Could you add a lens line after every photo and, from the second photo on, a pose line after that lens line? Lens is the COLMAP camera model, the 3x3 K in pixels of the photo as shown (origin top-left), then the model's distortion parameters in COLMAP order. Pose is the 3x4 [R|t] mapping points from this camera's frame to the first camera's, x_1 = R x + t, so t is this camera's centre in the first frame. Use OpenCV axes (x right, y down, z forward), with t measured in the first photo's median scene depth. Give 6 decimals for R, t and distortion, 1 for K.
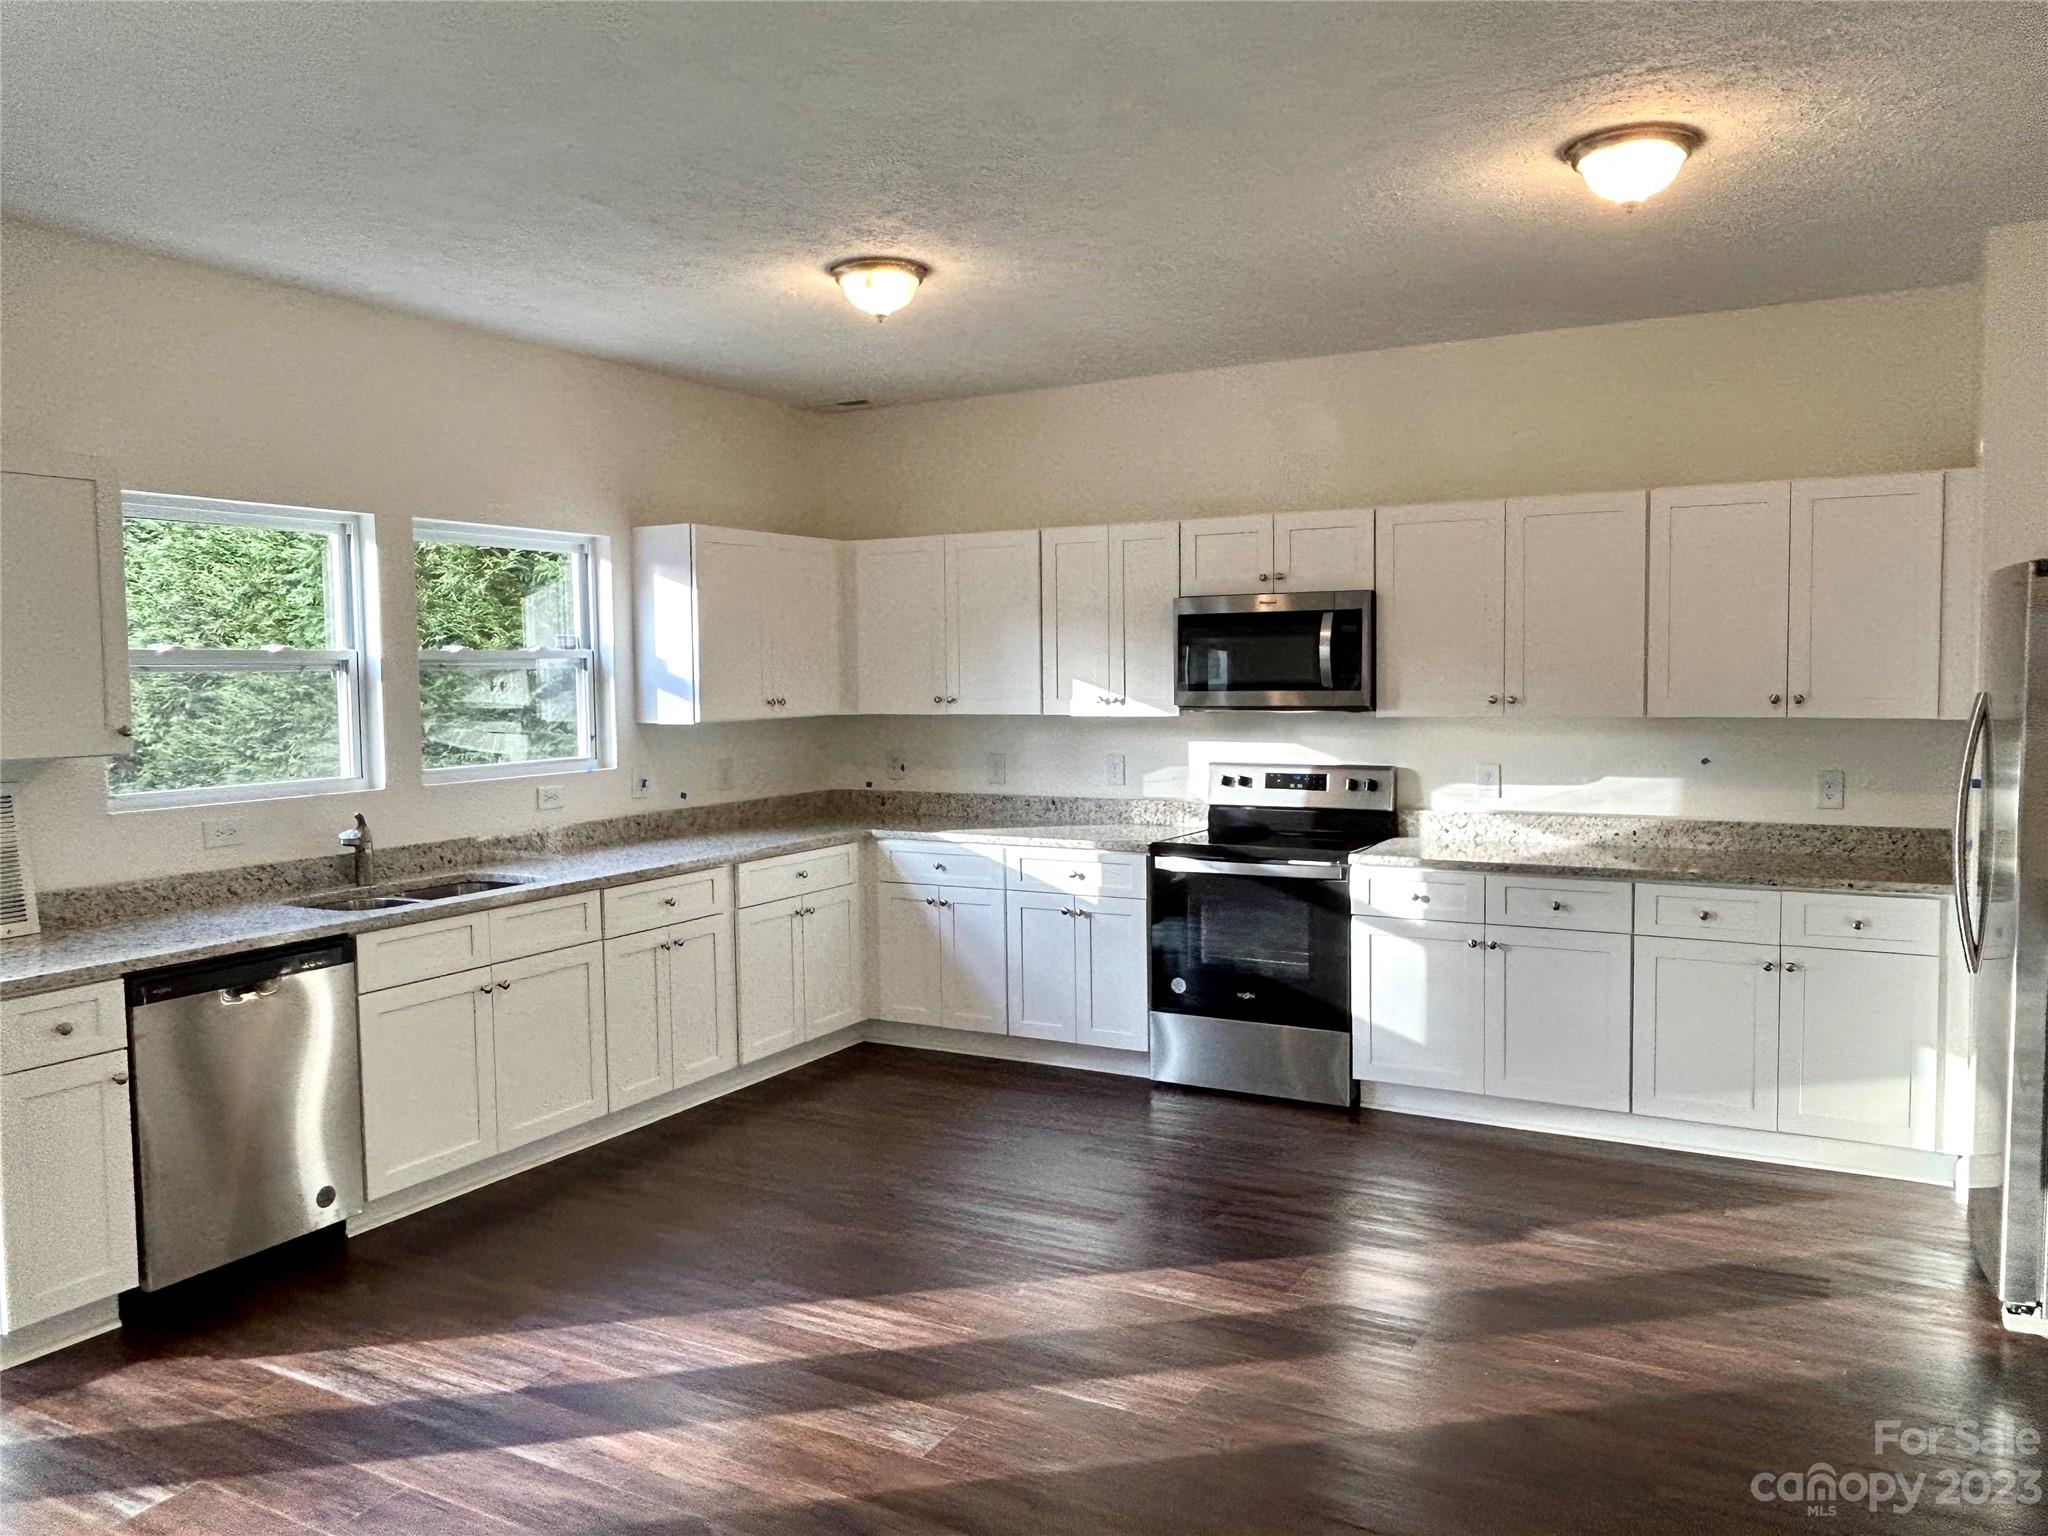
lens RADIAL K [[1504.1, 0, 1036.4], [0, 1504.1, 768.7], [0, 0, 1]] dist [-0.002308, -0.008705]
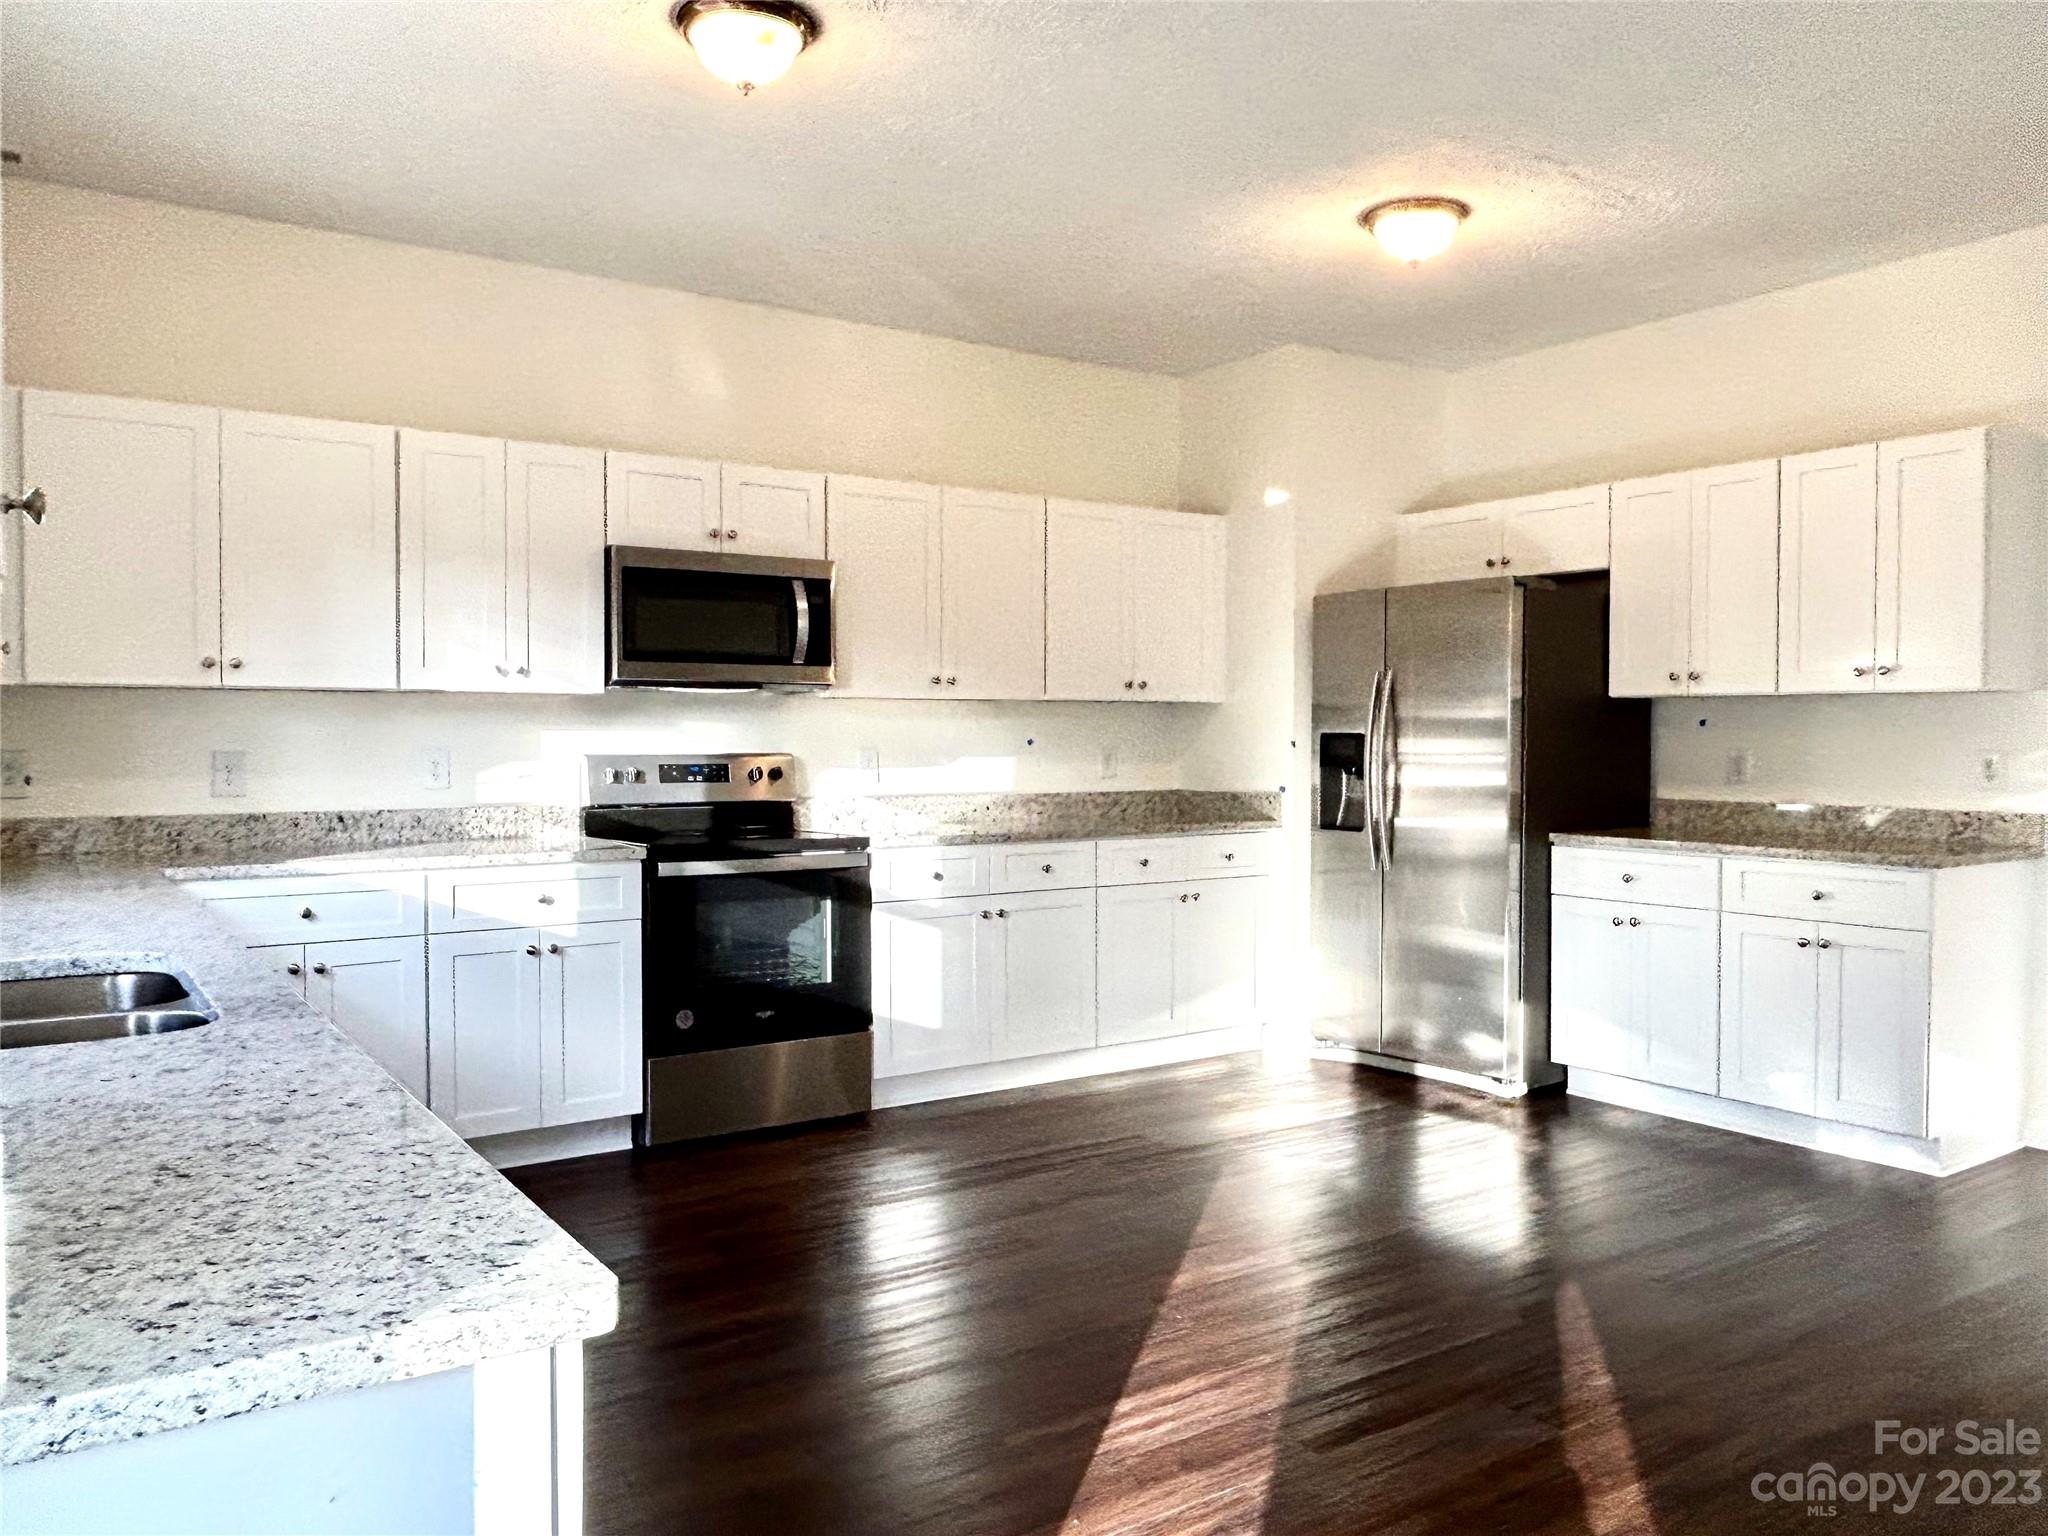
lens RADIAL K [[1504.1, 0, 1040.0], [0, 1504.1, 768.0], [0, 0, 1]] dist [-0.002308, -0.008705]
pose [[0.453232, -0.010561, 0.891330, -0.818599], [0.053283, 0.998463, -0.015263, 0.047063], [-0.889799, 0.054410, 0.453098, 0.684876]]
